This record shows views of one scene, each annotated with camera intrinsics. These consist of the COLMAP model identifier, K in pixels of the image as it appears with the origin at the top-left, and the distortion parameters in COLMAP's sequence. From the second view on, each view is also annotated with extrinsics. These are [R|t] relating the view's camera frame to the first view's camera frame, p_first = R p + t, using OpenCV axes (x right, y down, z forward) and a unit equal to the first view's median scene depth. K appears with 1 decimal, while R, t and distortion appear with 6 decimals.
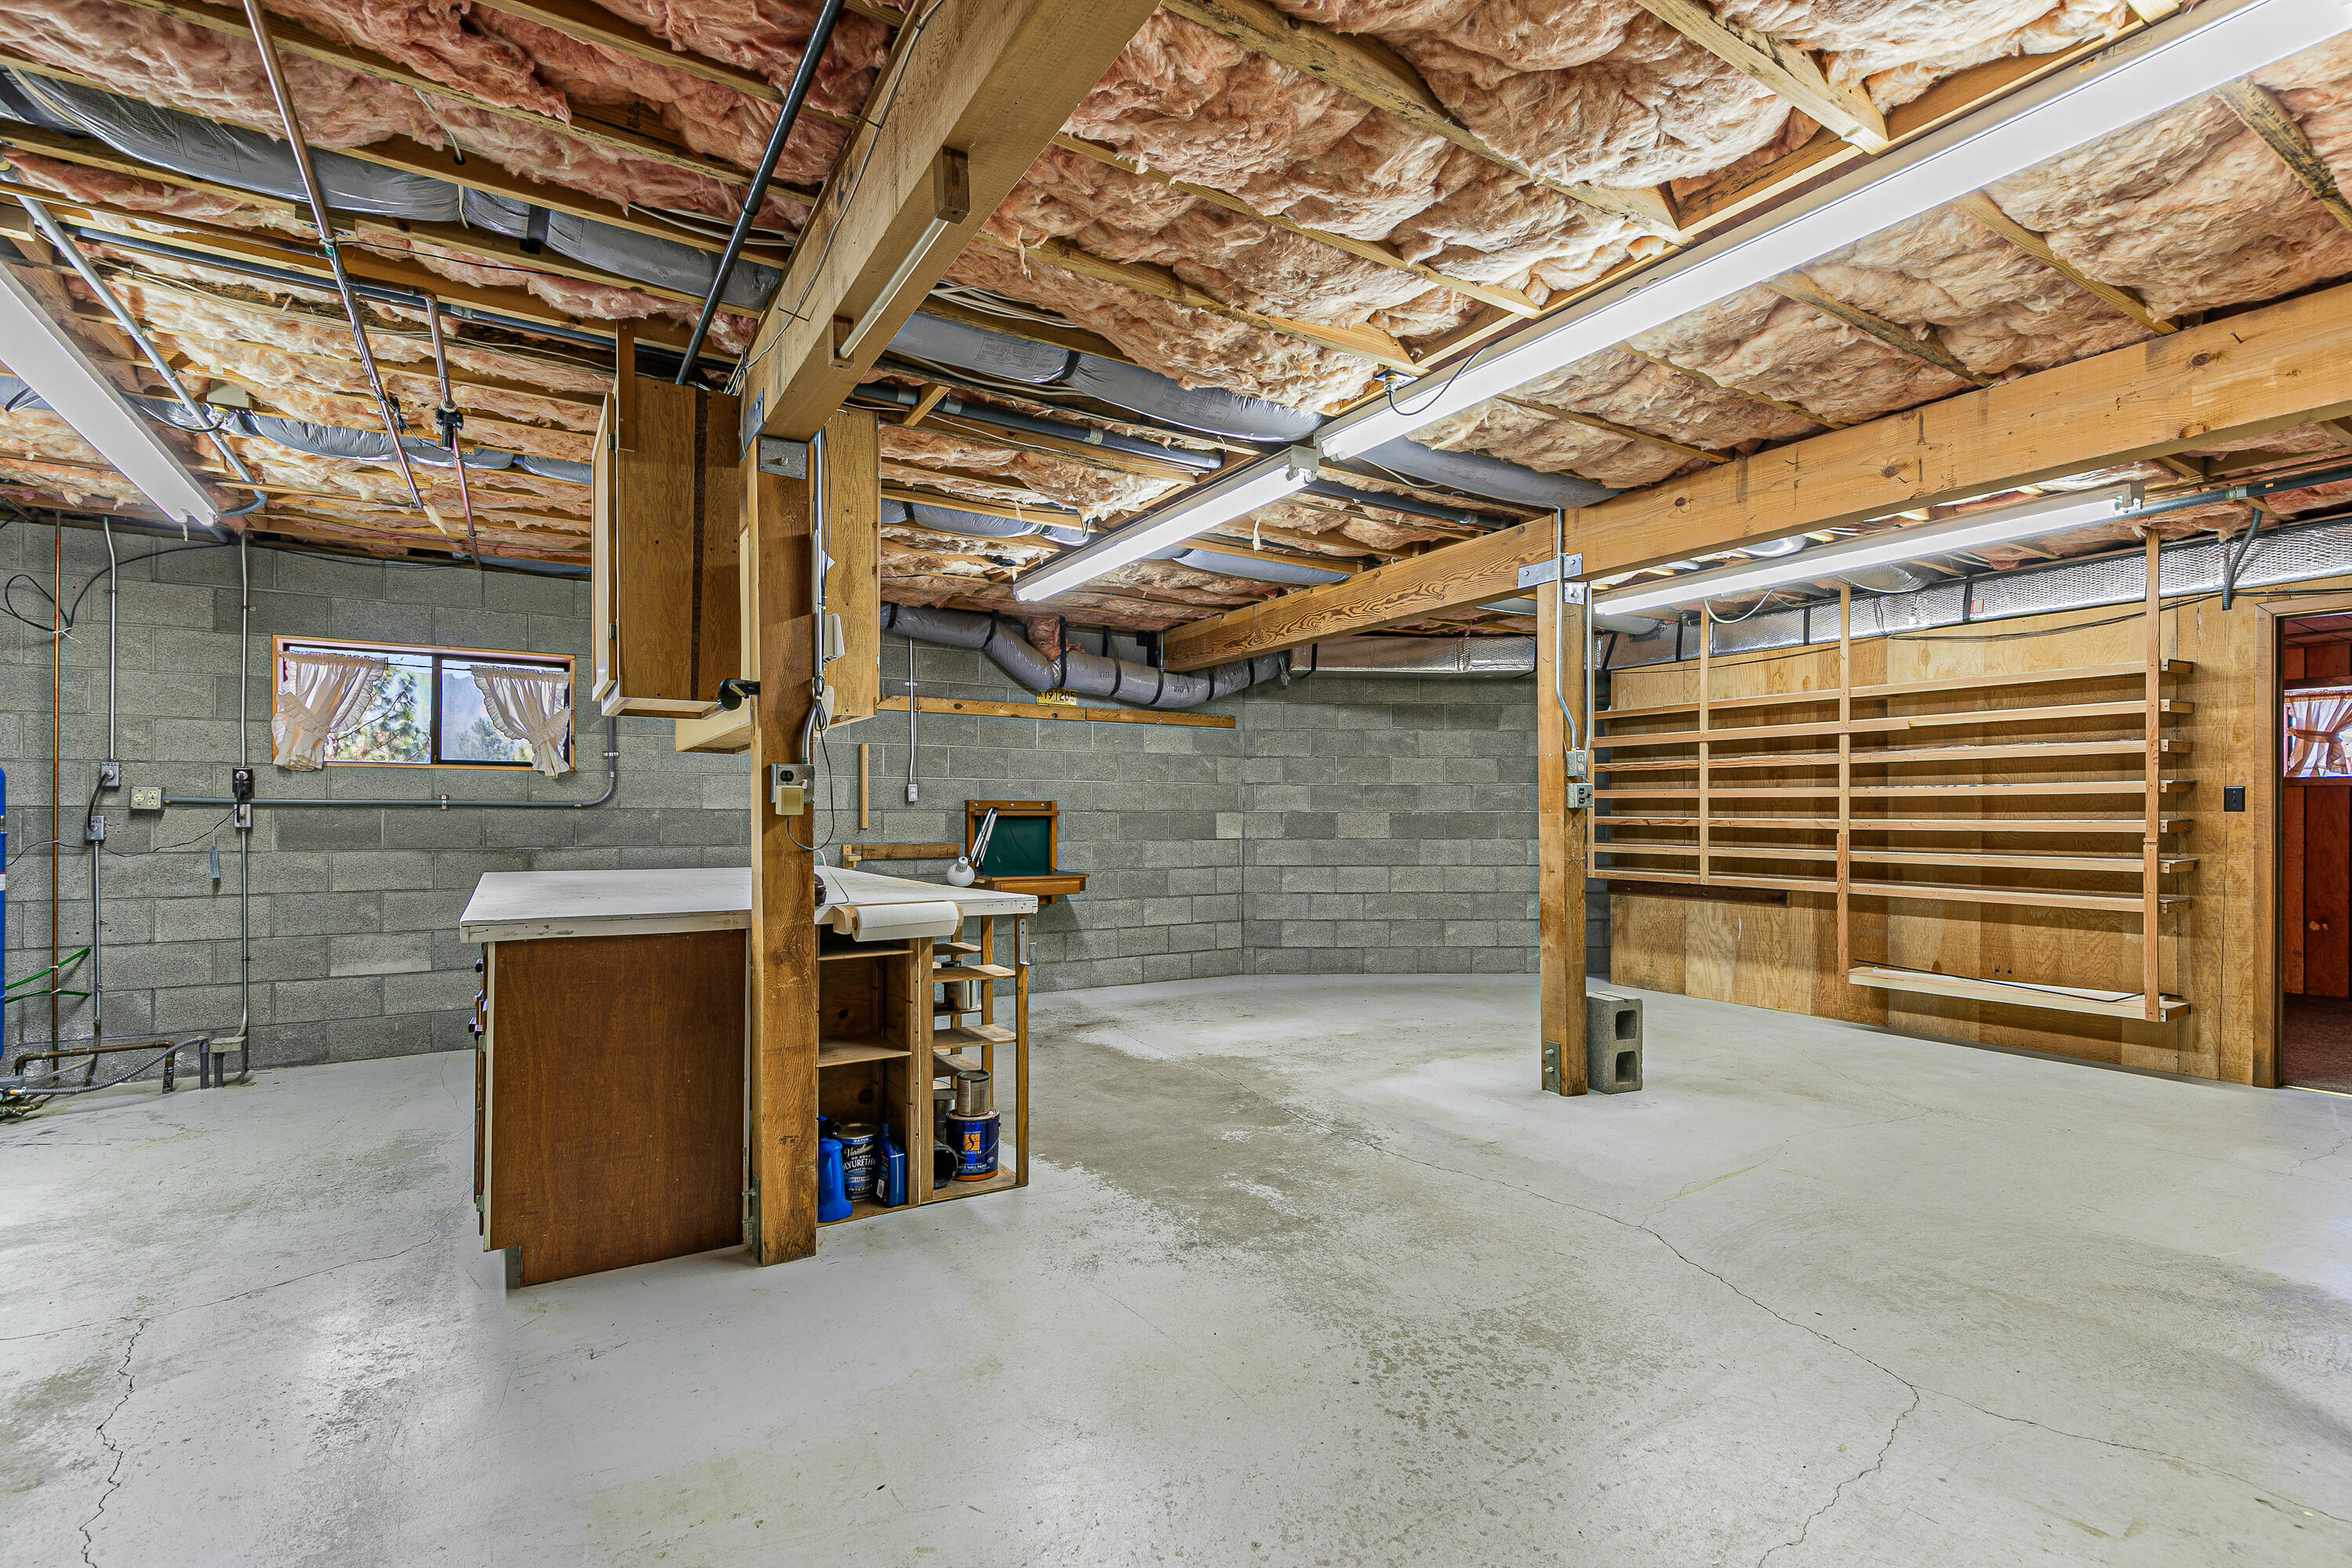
lens RADIAL K [[1082.8, 0, 1177.3], [0, 1082.8, 813.1], [0, 0, 1]] dist [0.010929, -0.003040]
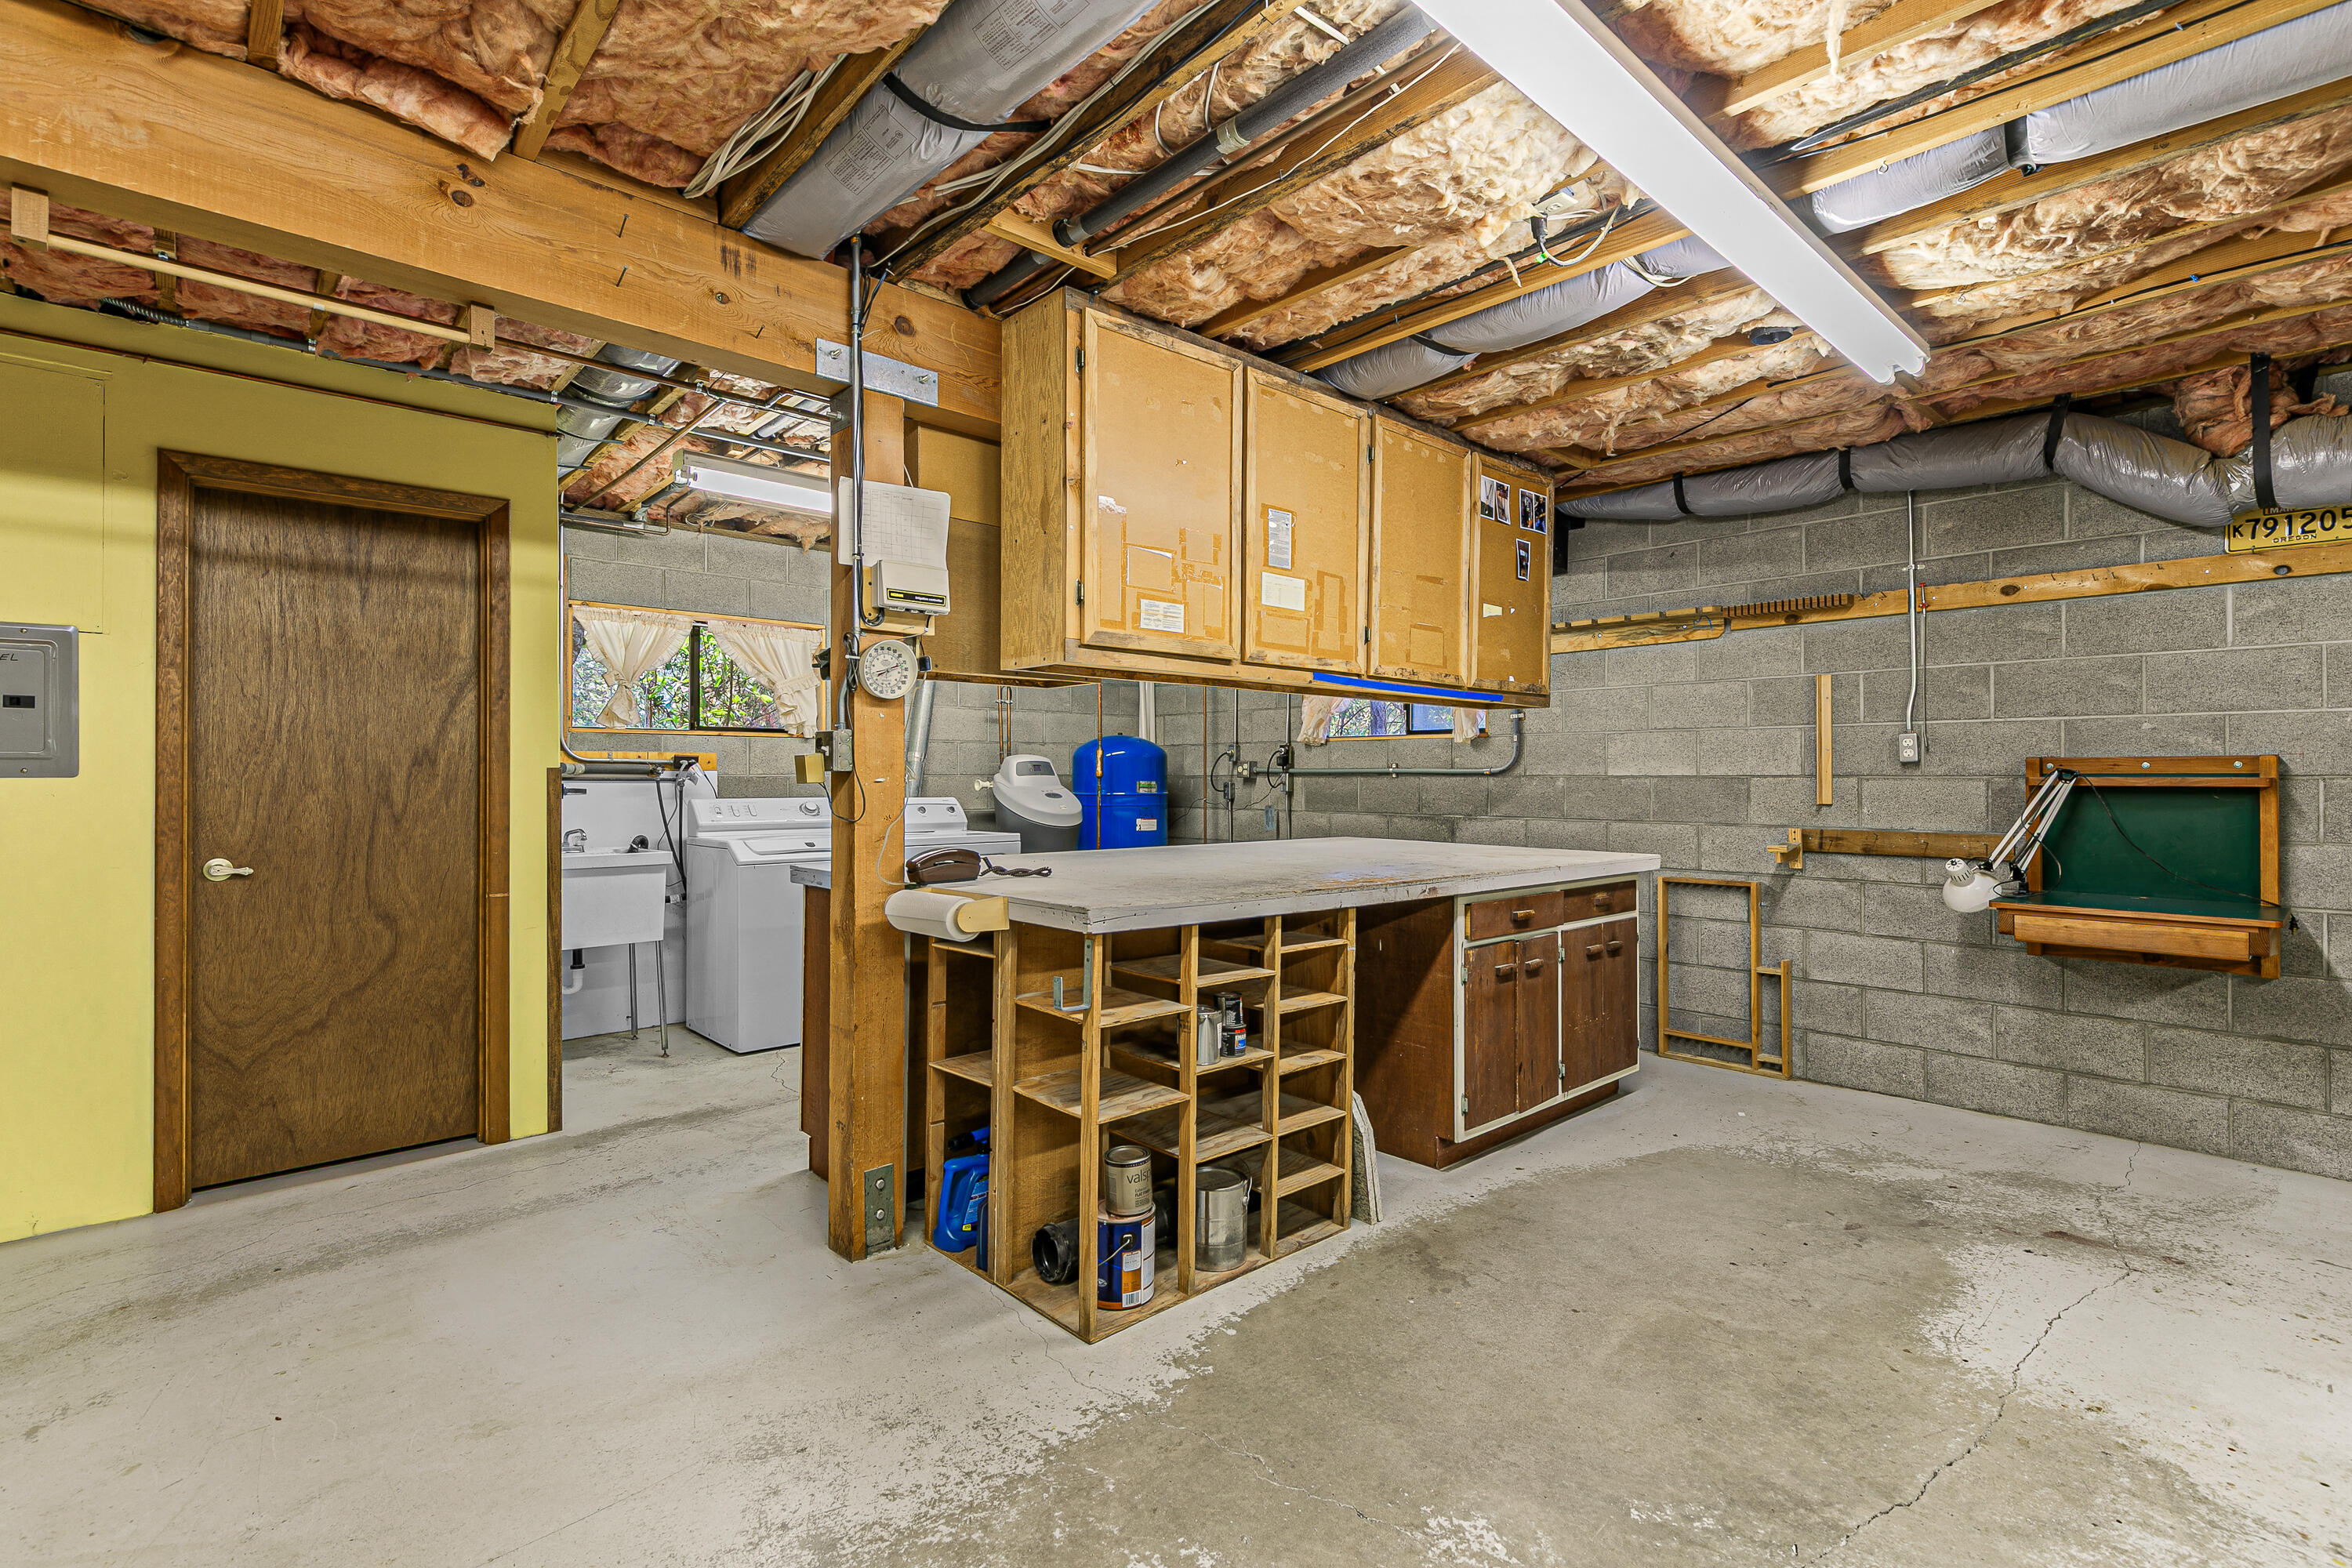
lens RADIAL K [[1082.8, 0, 1188.4], [0, 1082.8, 769.7], [0, 0, 1]] dist [0.010929, -0.003040]
pose [[0.185905, -0.009579, -0.982521, 0.363291], [-0.001337, 0.999949, -0.010002, 0.000432], [0.982567, 0.003173, 0.185883, 0.646928]]
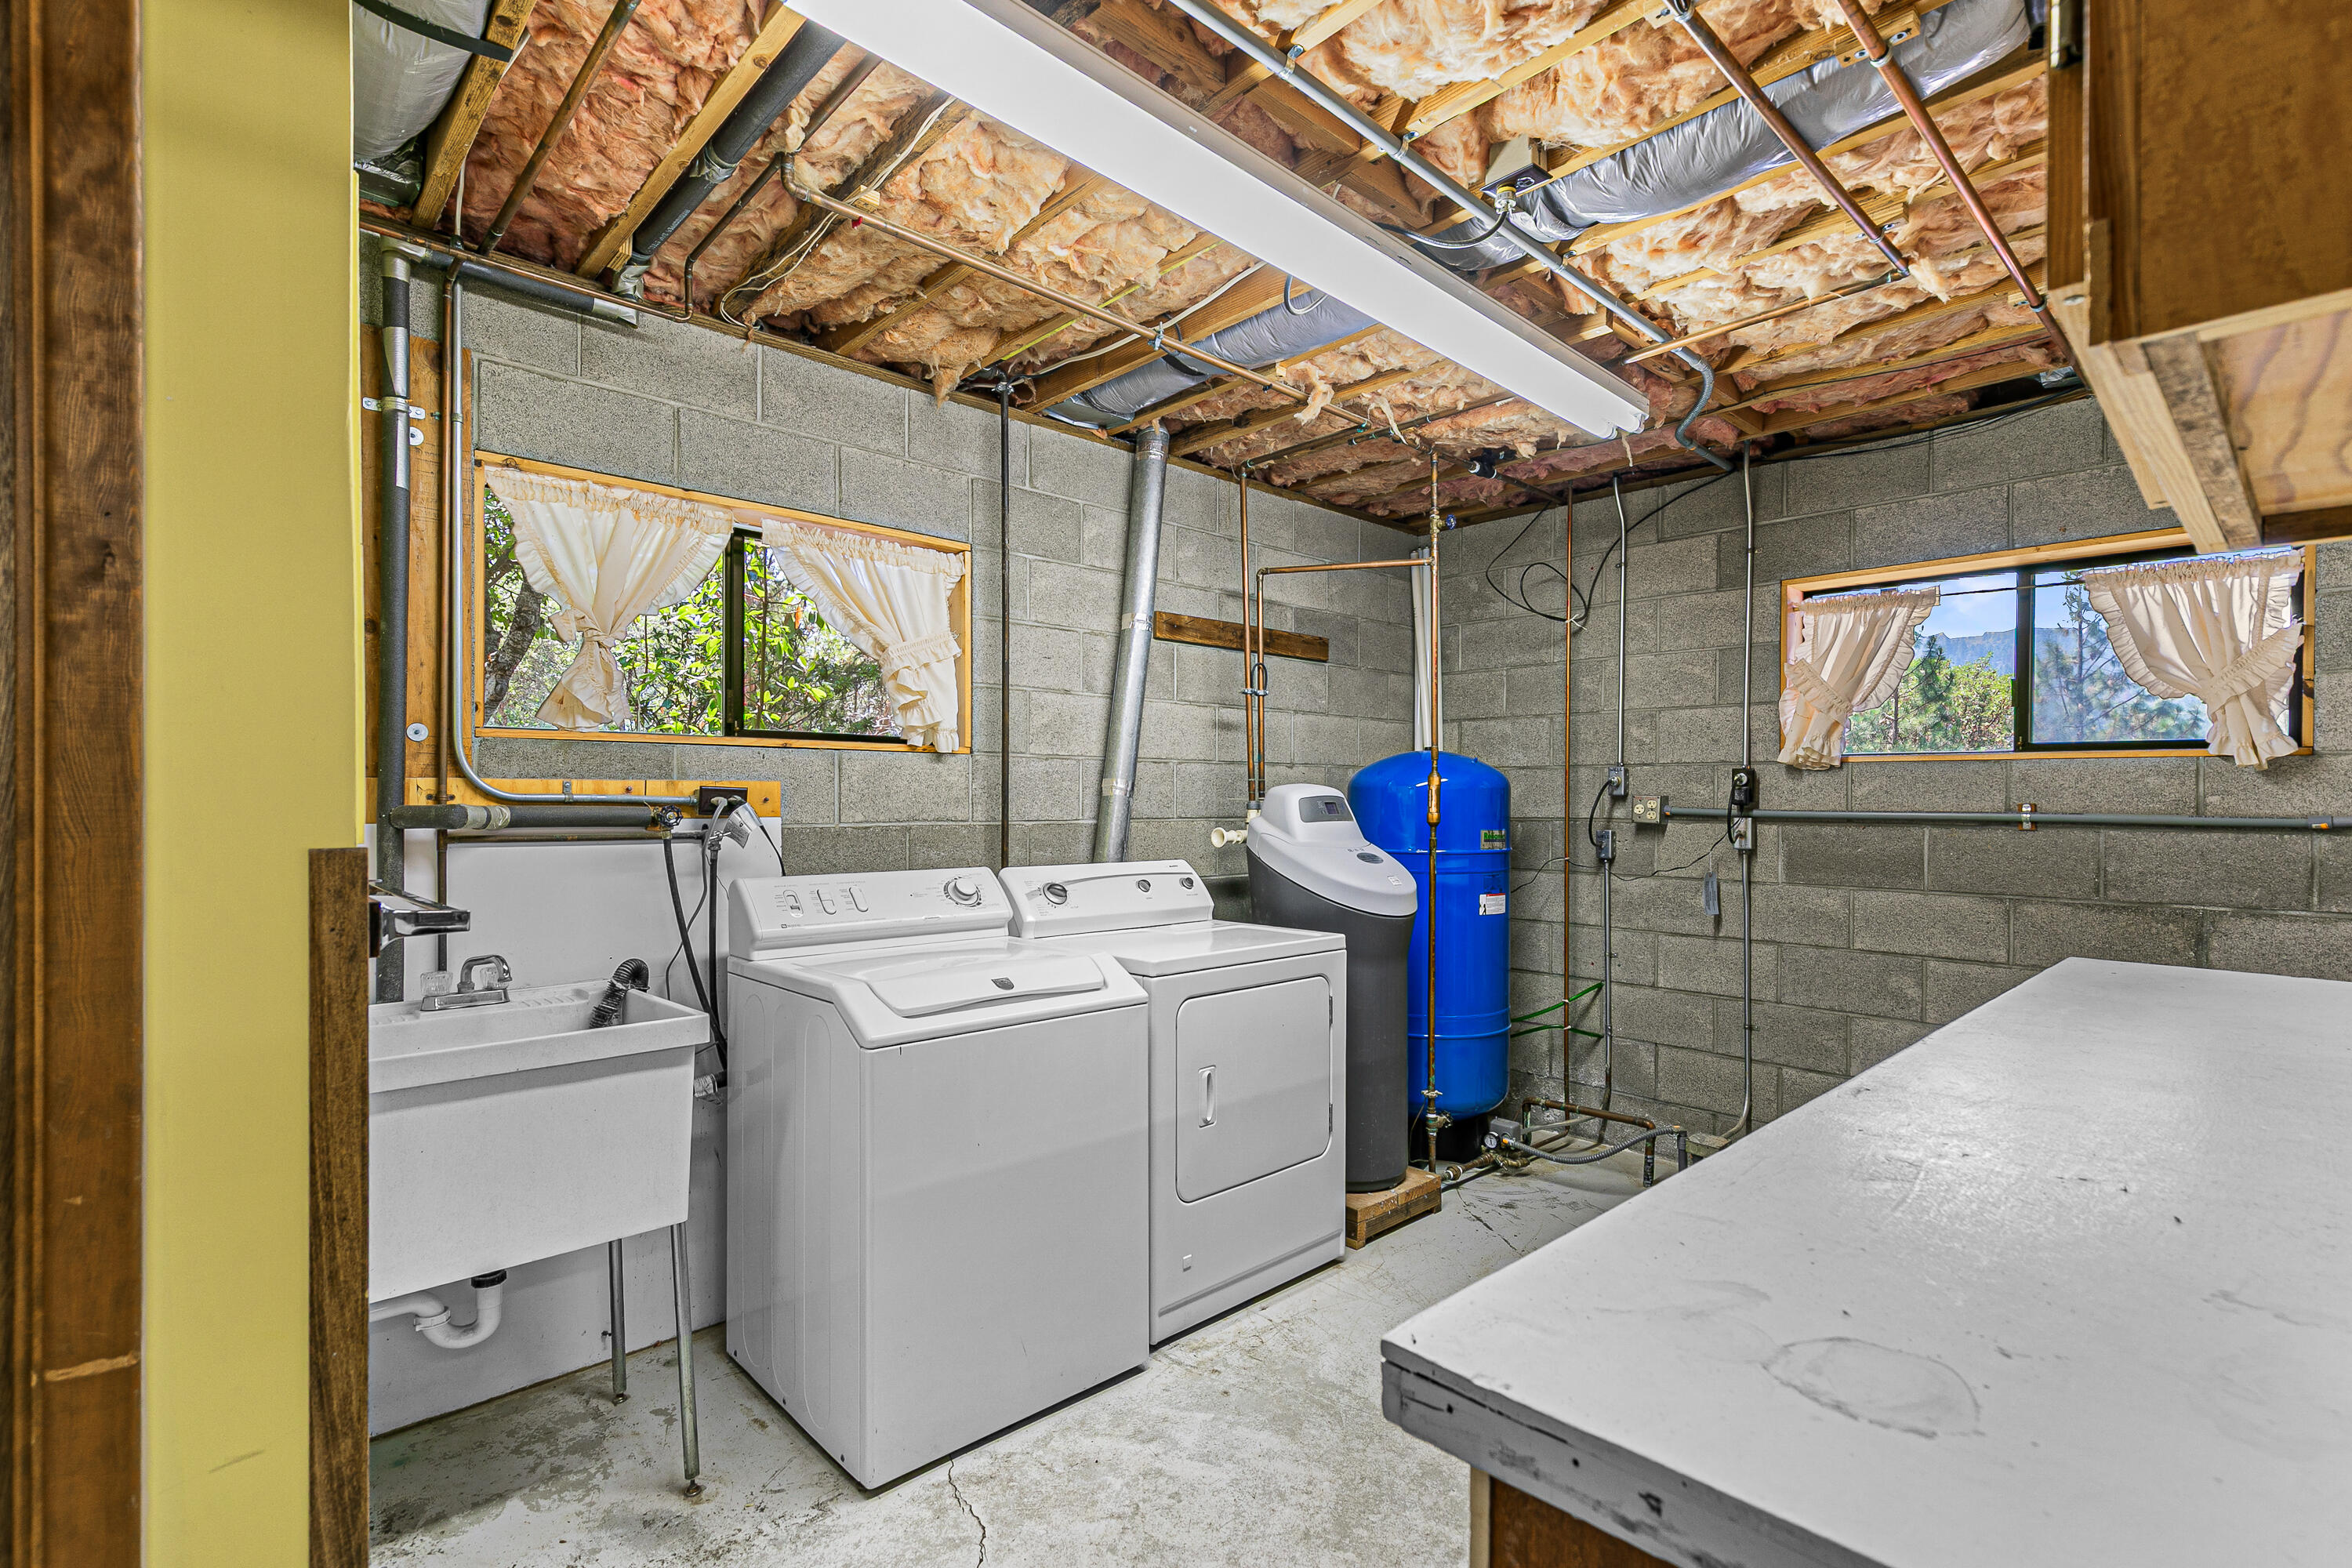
lens RADIAL K [[1082.8, 0, 1181.8], [0, 1082.8, 803.1], [0, 0, 1]] dist [0.010929, -0.003040]
pose [[0.200587, 0.002497, -0.979673, -0.210456], [-0.004529, 0.999988, 0.001621, -0.017318], [0.979665, 0.004111, 0.200596, 0.474437]]
